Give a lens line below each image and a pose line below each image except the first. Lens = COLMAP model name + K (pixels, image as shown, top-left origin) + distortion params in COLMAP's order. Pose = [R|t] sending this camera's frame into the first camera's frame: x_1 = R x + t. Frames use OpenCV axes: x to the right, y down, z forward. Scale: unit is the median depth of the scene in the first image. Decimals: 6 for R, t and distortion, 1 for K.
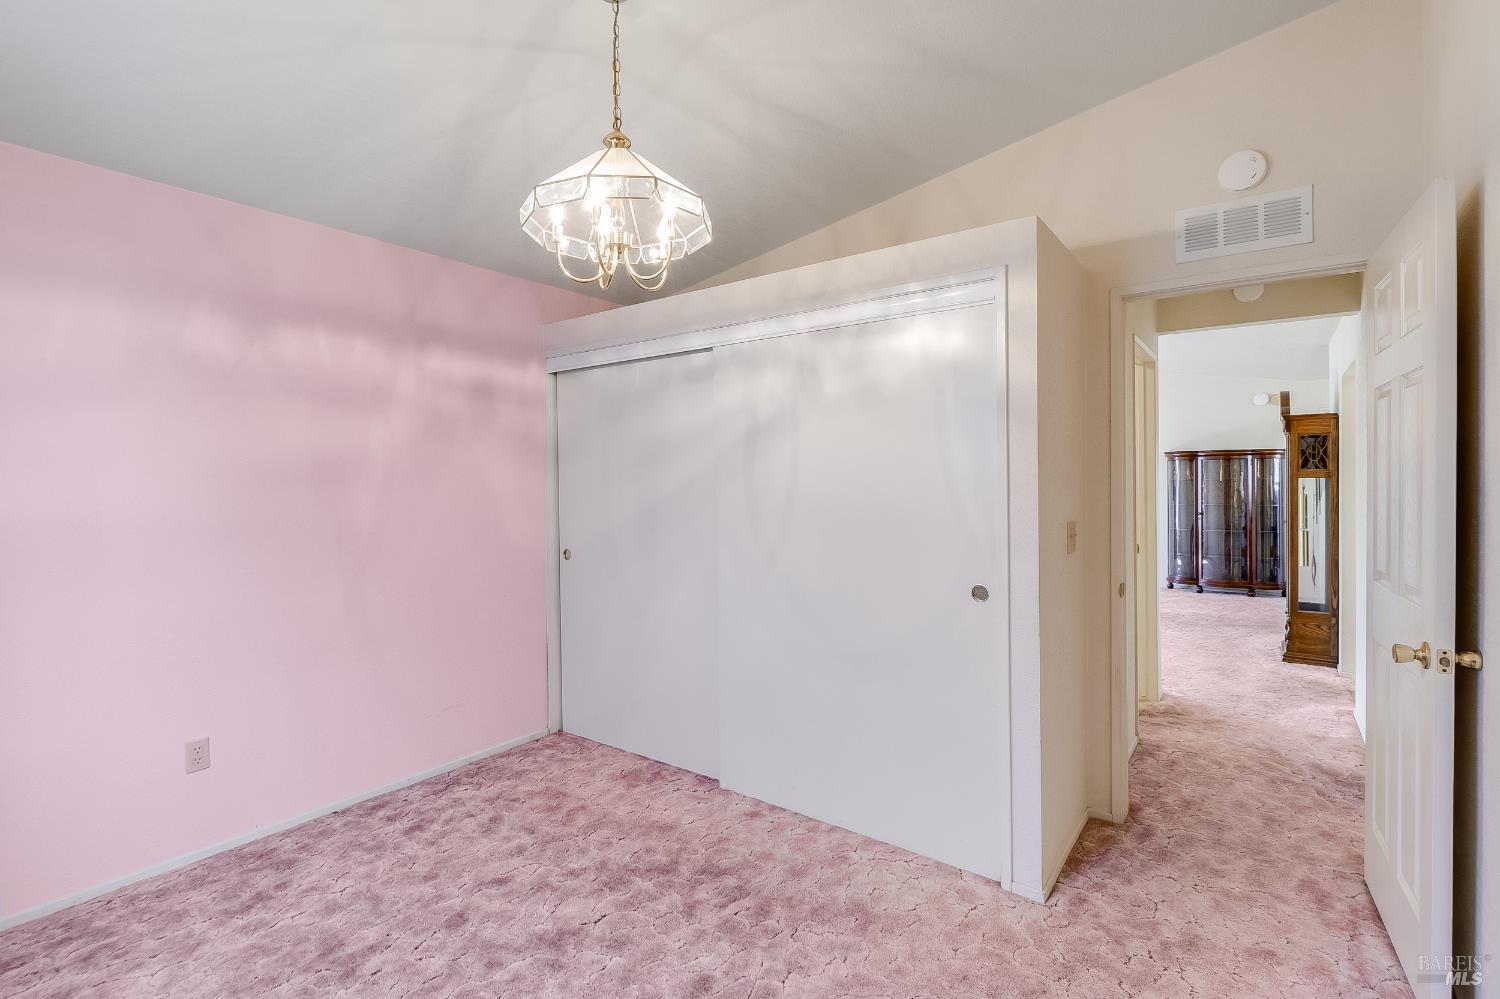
lens RADIAL K [[688.0, 0, 752.6], [0, 688.0, 490.5], [0, 0, 1]] dist [-0.010420, -0.003692]
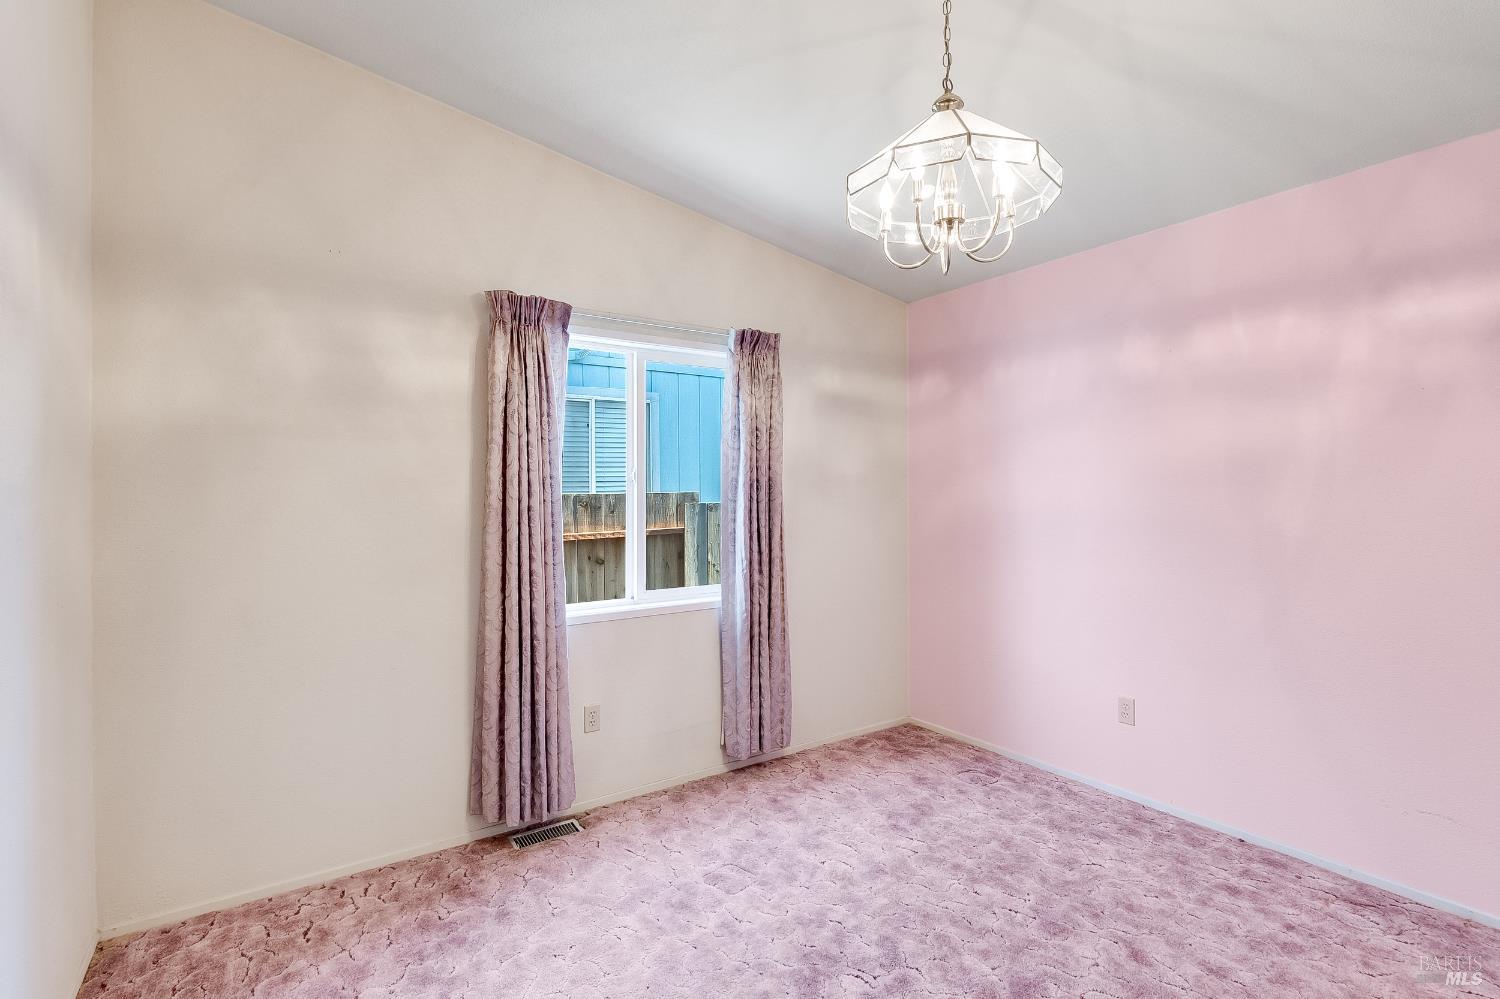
lens RADIAL K [[698.3, 0, 752.3], [0, 698.3, 498.9], [0, 0, 1]] dist [-0.001413, -0.004153]
pose [[-0.325280, 0.022727, -0.945345, 0.493633], [-0.003685, 0.999673, 0.025300, -0.010288], [0.945611, 0.011713, -0.325090, 0.696190]]
